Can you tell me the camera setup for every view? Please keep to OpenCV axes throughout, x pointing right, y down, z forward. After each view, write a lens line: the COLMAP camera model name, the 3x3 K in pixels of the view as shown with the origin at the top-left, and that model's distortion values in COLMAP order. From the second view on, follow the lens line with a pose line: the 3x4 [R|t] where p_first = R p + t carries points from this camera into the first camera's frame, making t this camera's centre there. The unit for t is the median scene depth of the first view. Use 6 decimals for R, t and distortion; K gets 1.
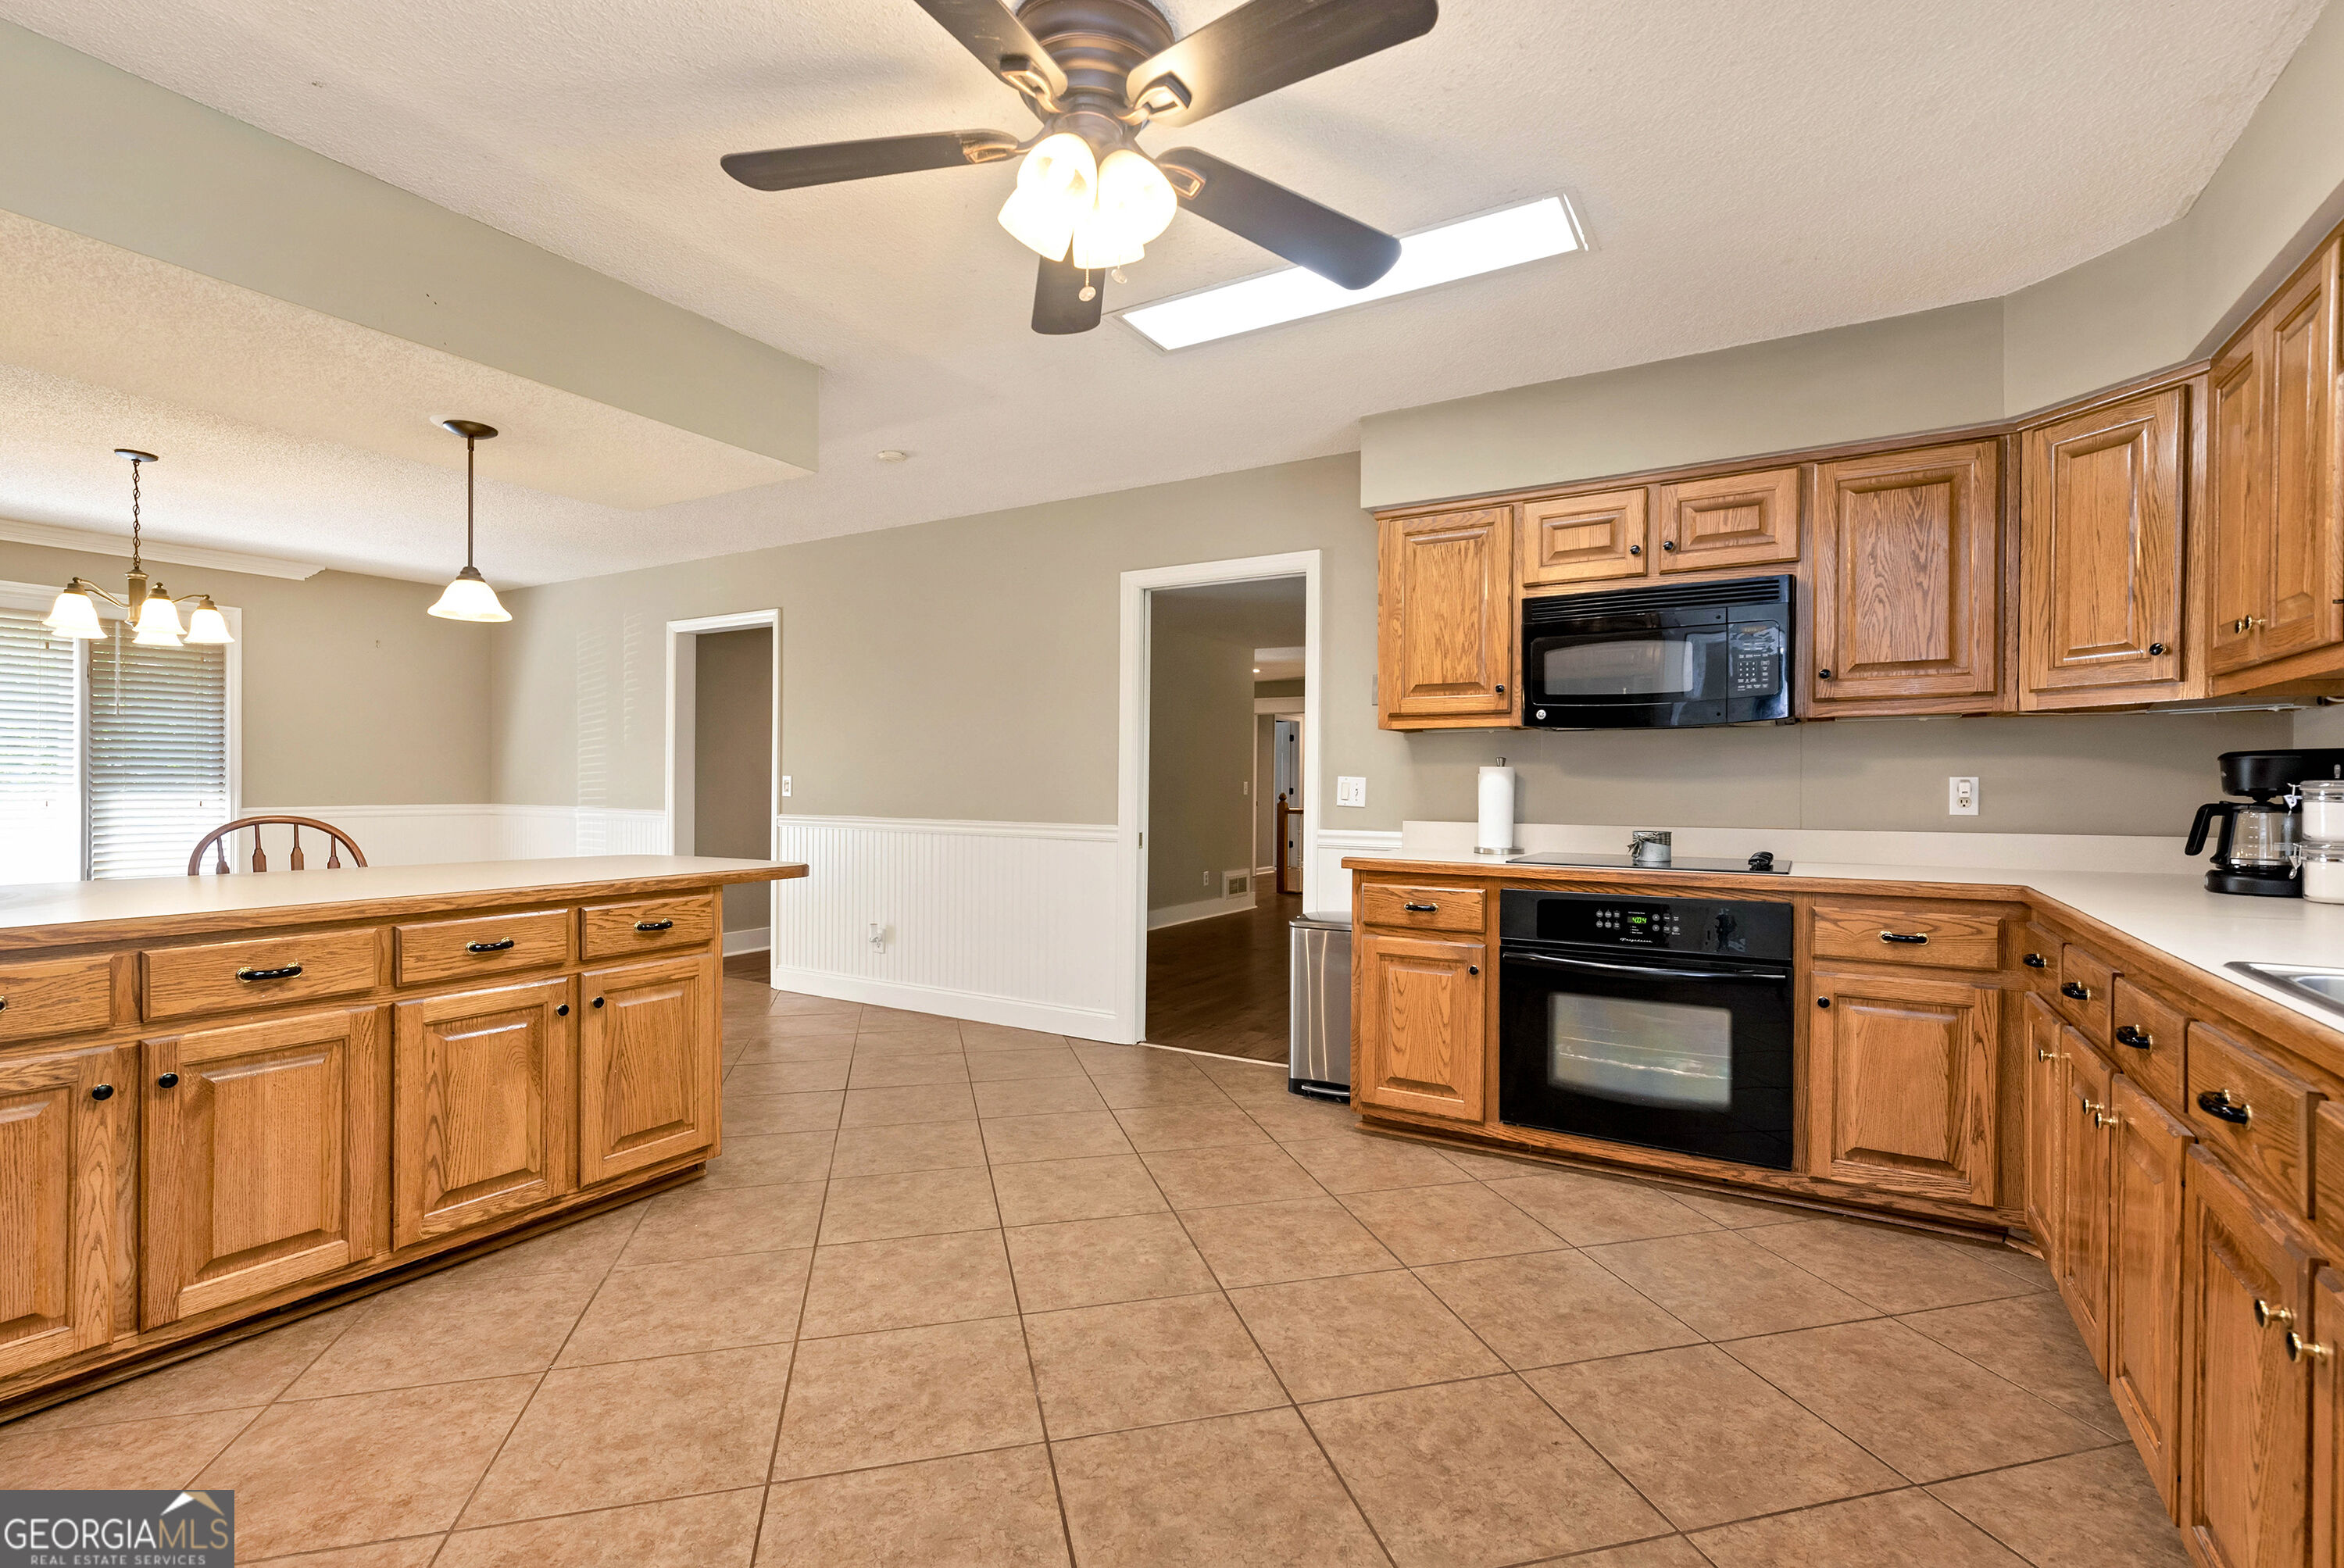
lens RADIAL K [[1049.7, 0, 1175.2], [0, 1049.7, 790.7], [0, 0, 1]] dist [0.001722, 0.000337]
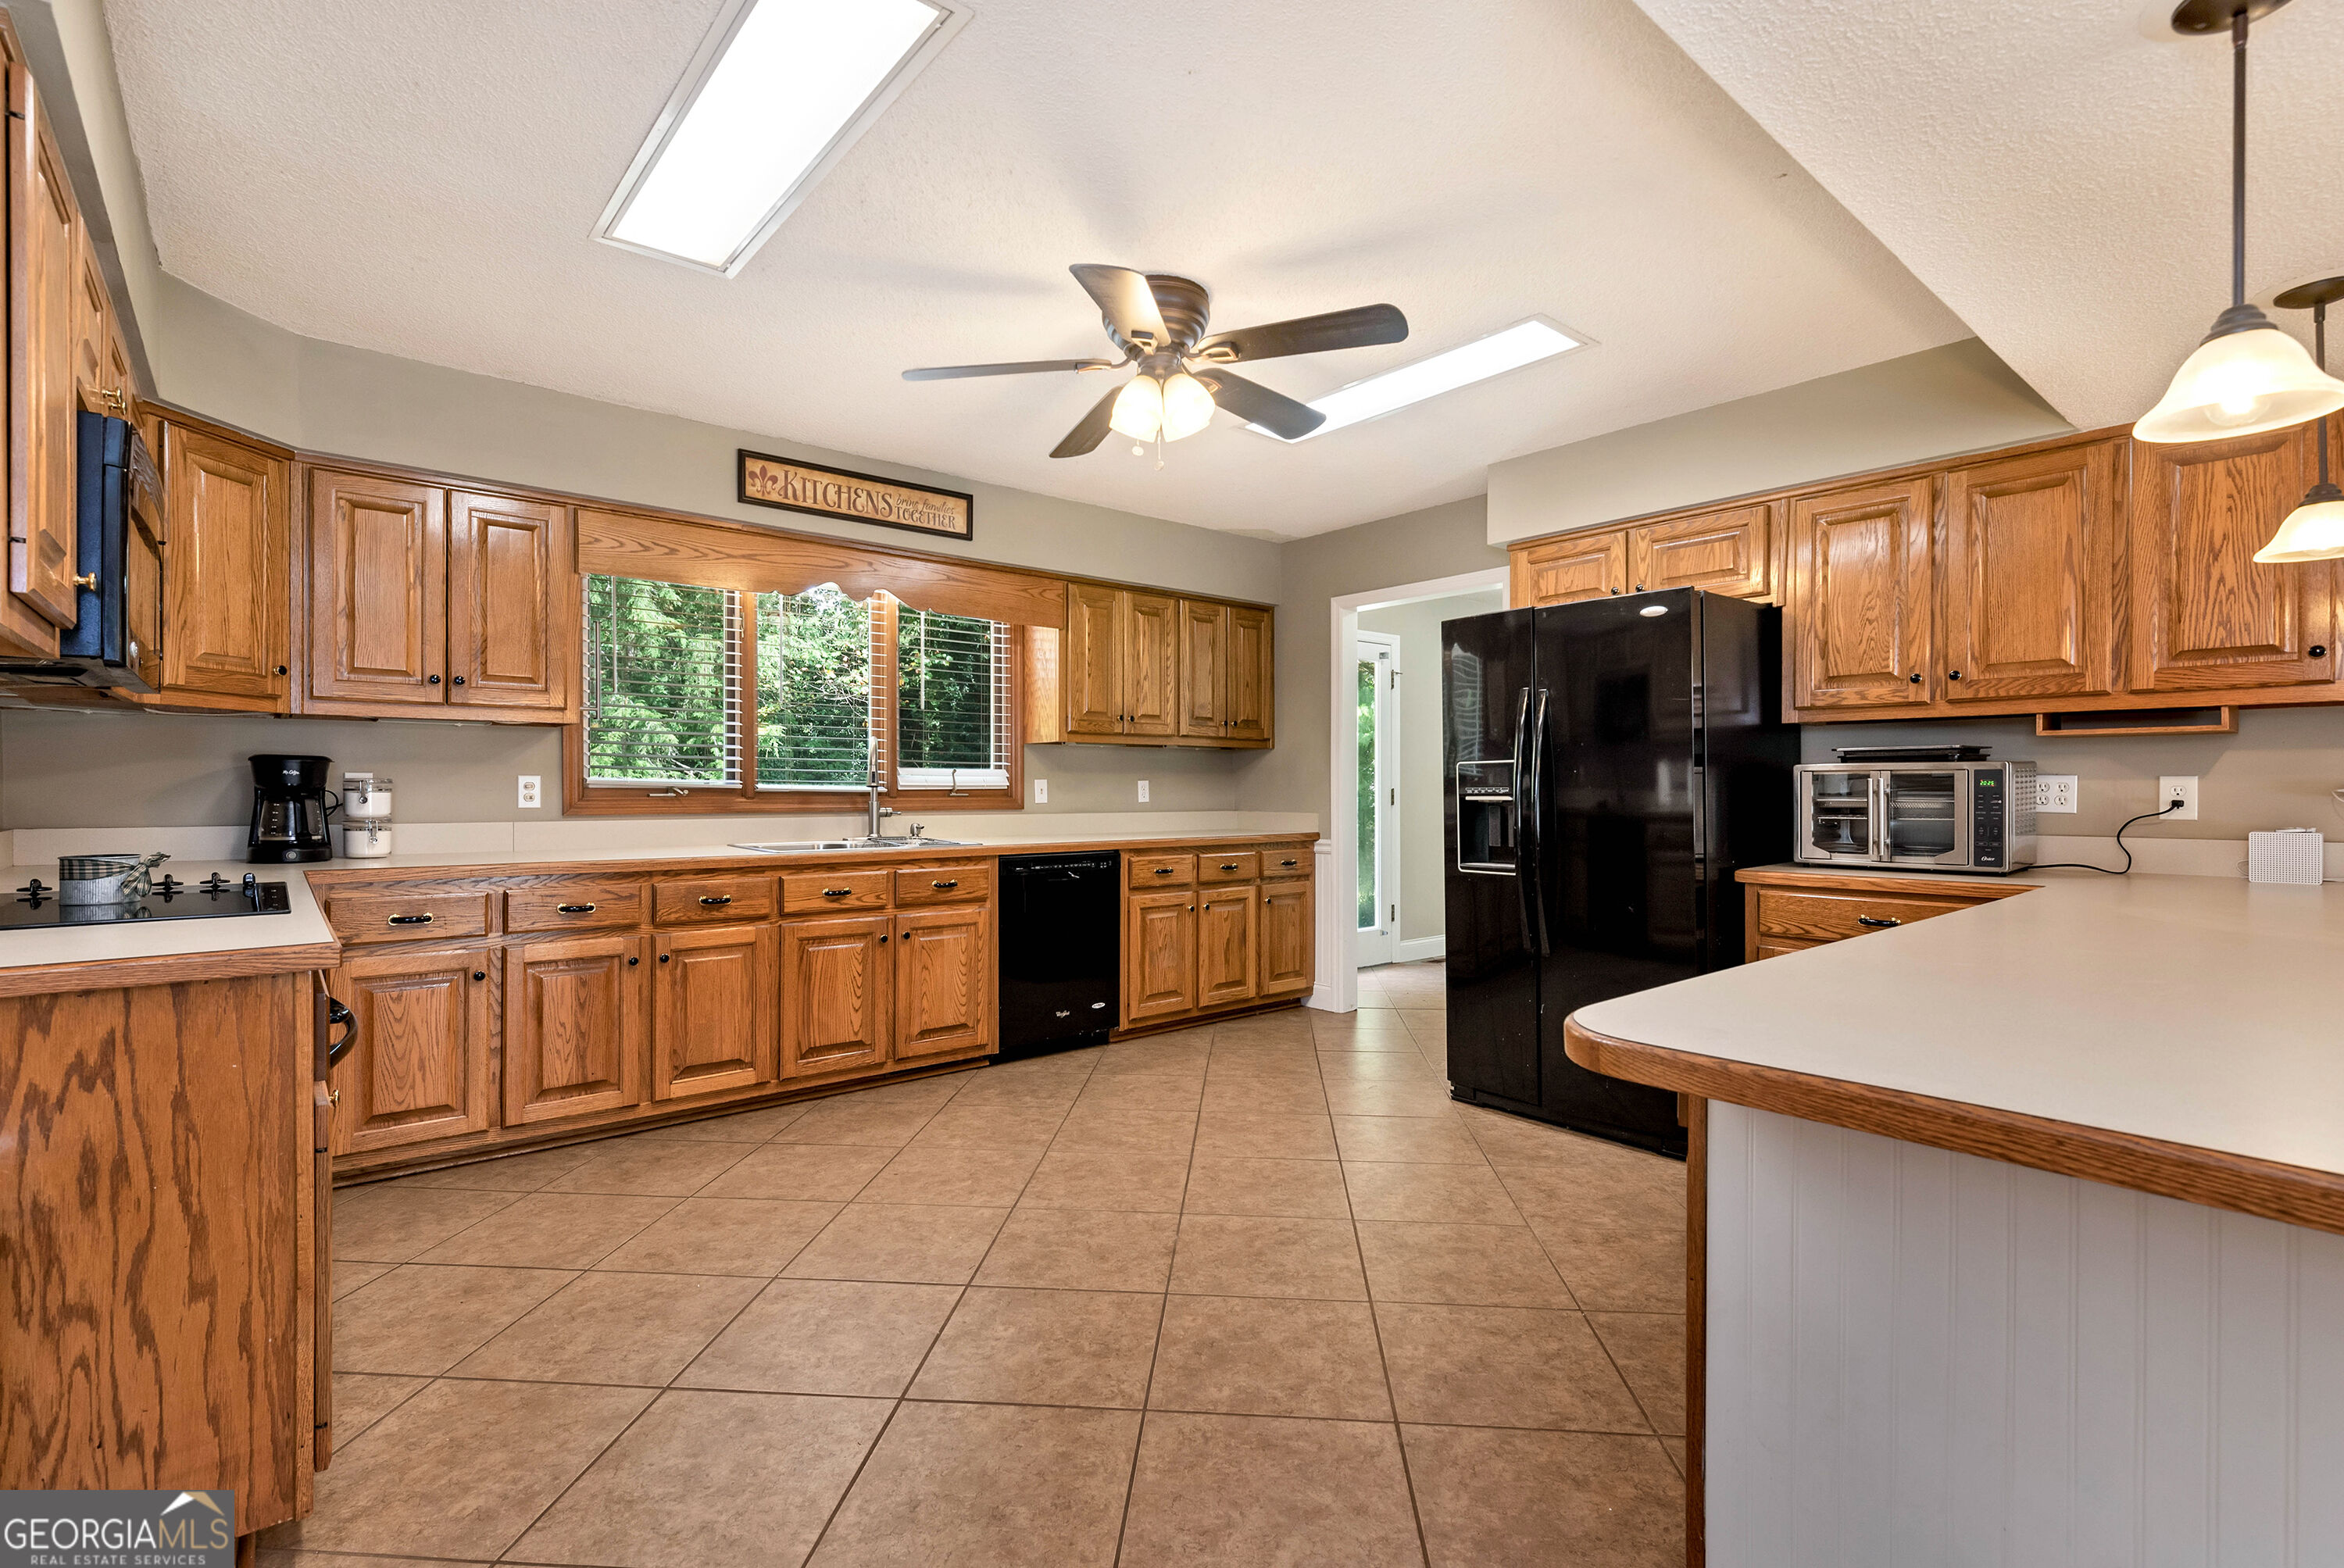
lens RADIAL K [[1076.8, 0, 1172.0], [0, 1076.8, 792.9], [0, 0, 1]] dist [0.003270, 0.000507]
pose [[-0.945782, -0.009212, 0.324672, -0.355626], [-0.006169, 0.999927, 0.010400, -0.008397], [-0.324744, 0.007834, -0.945769, 1.438084]]
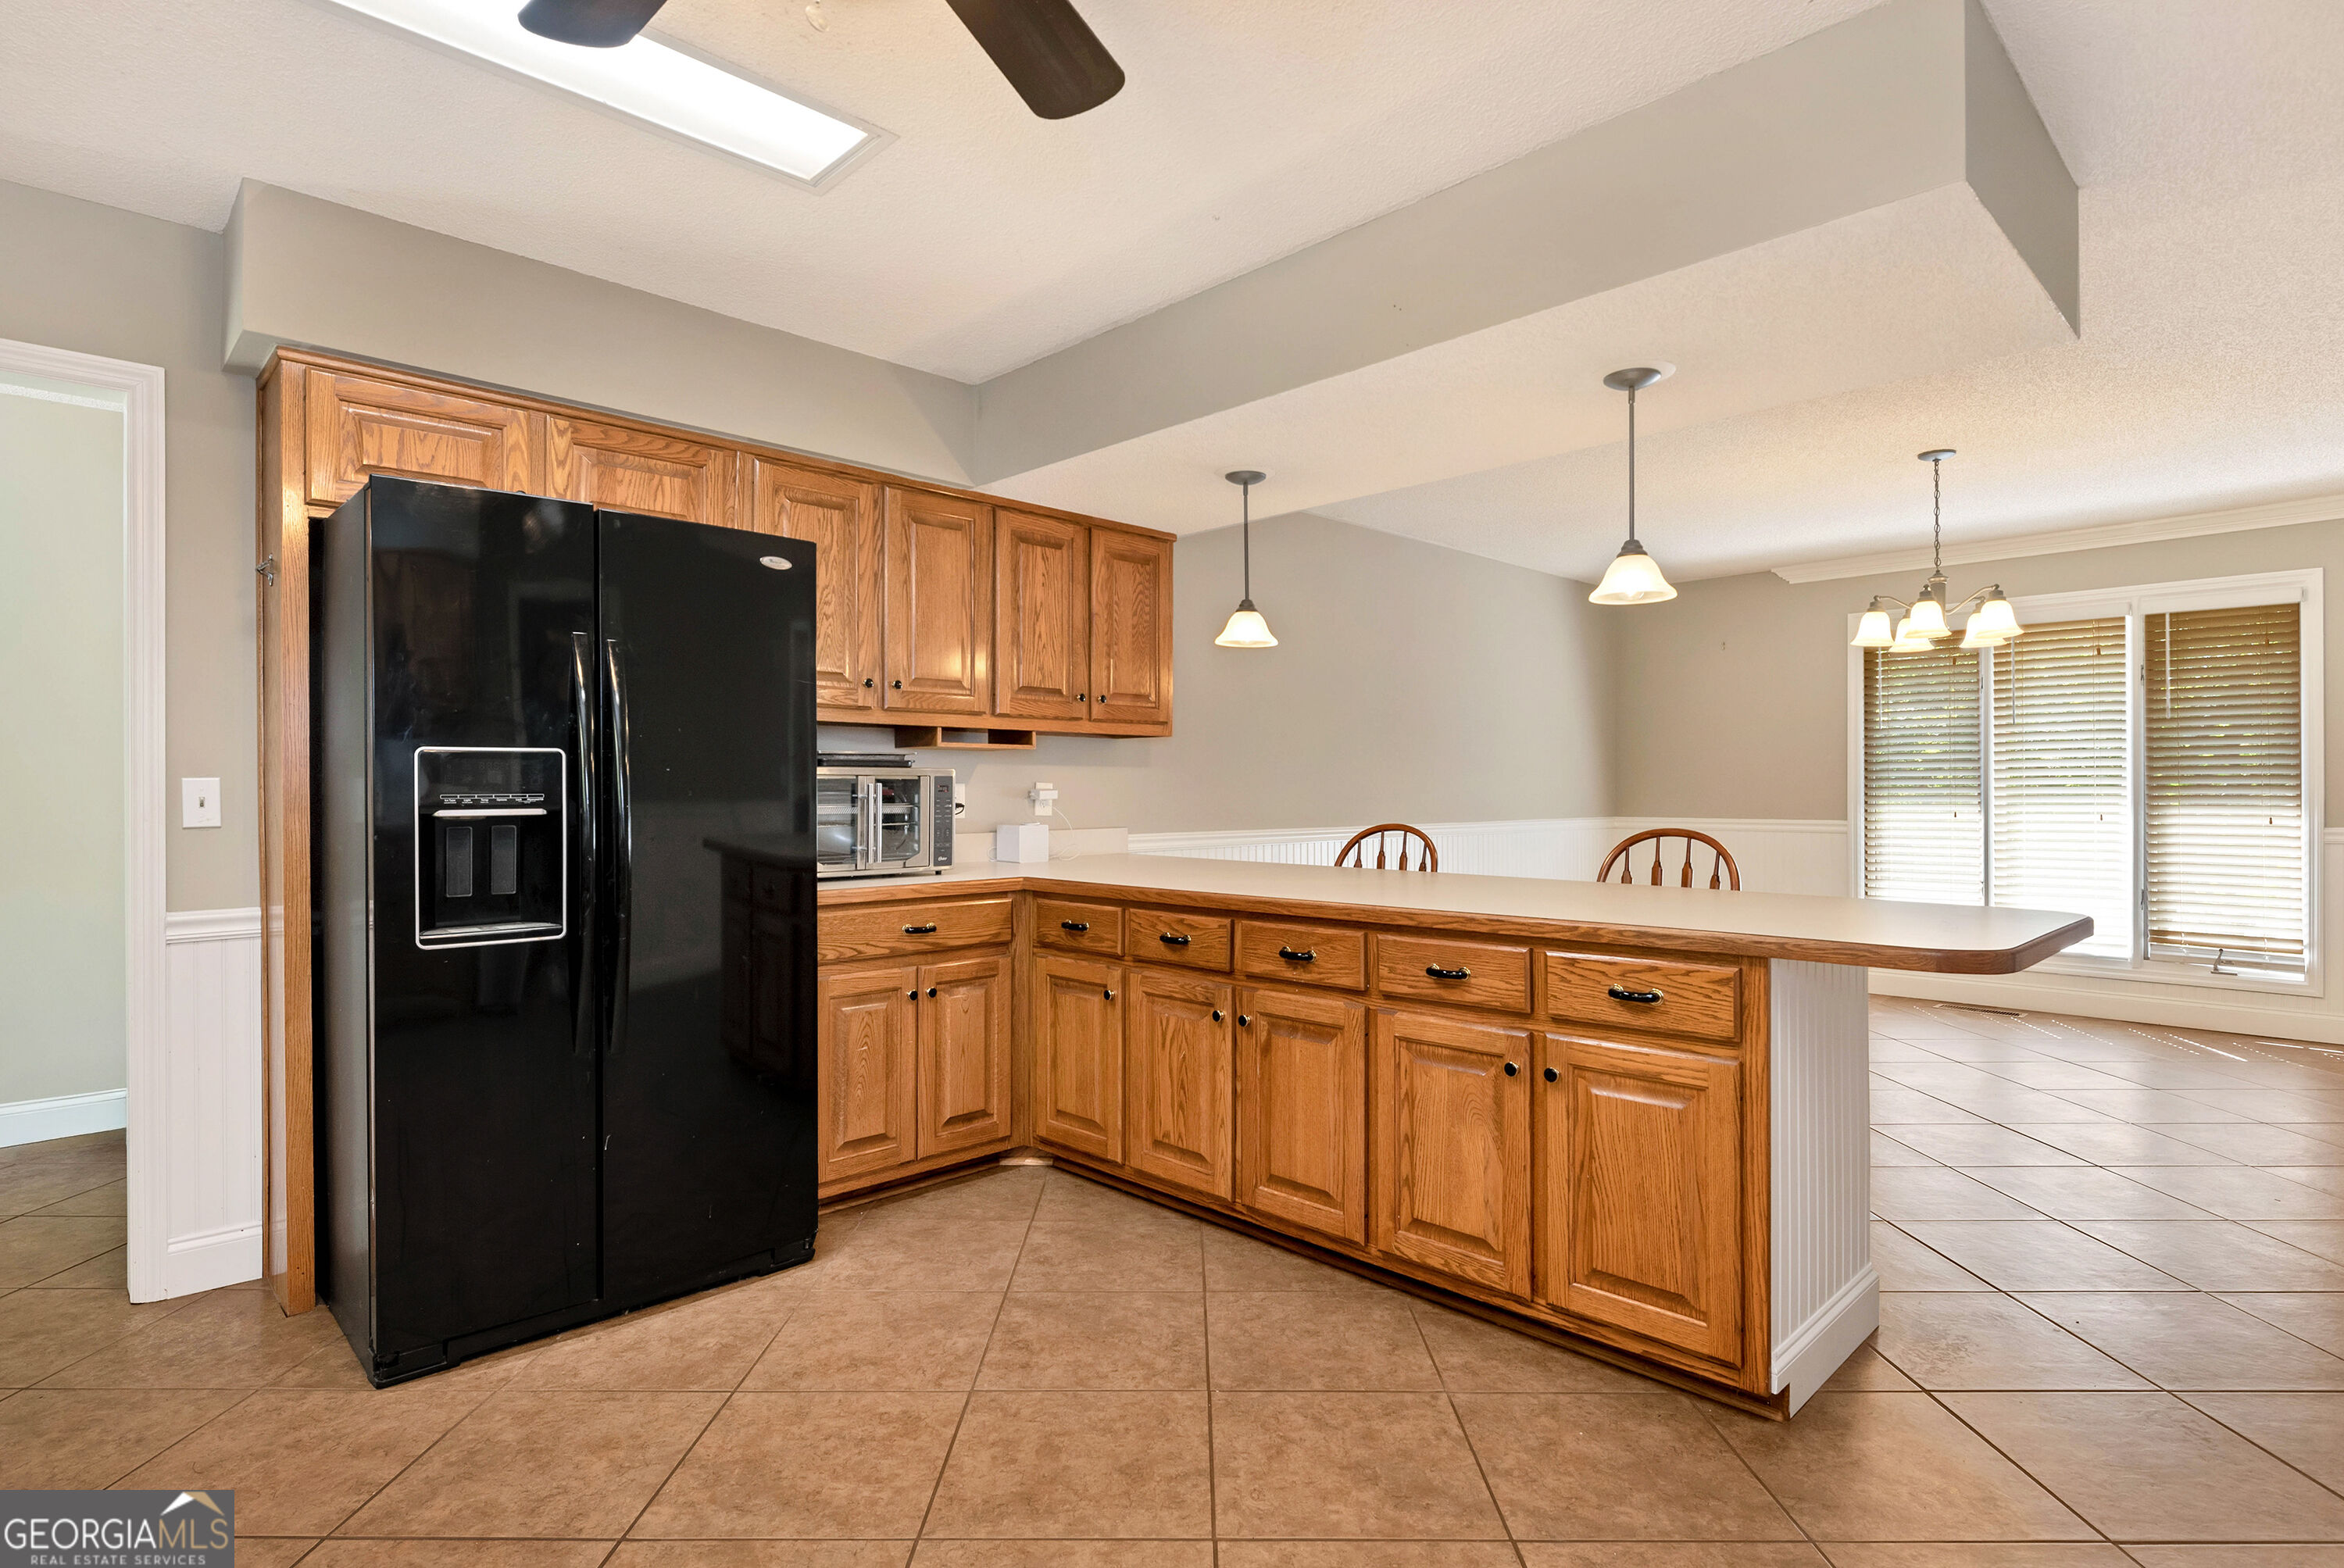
lens RADIAL K [[1191.4, 0, 1179.5], [0, 1191.4, 786.1], [0, 0, 1]] dist [0.000548, -0.001870]
pose [[-0.251460, -0.010926, -0.967806, 0.321049], [-0.003444, 0.999940, -0.010394, -0.002612], [0.967861, 0.000719, -0.251483, 0.807317]]
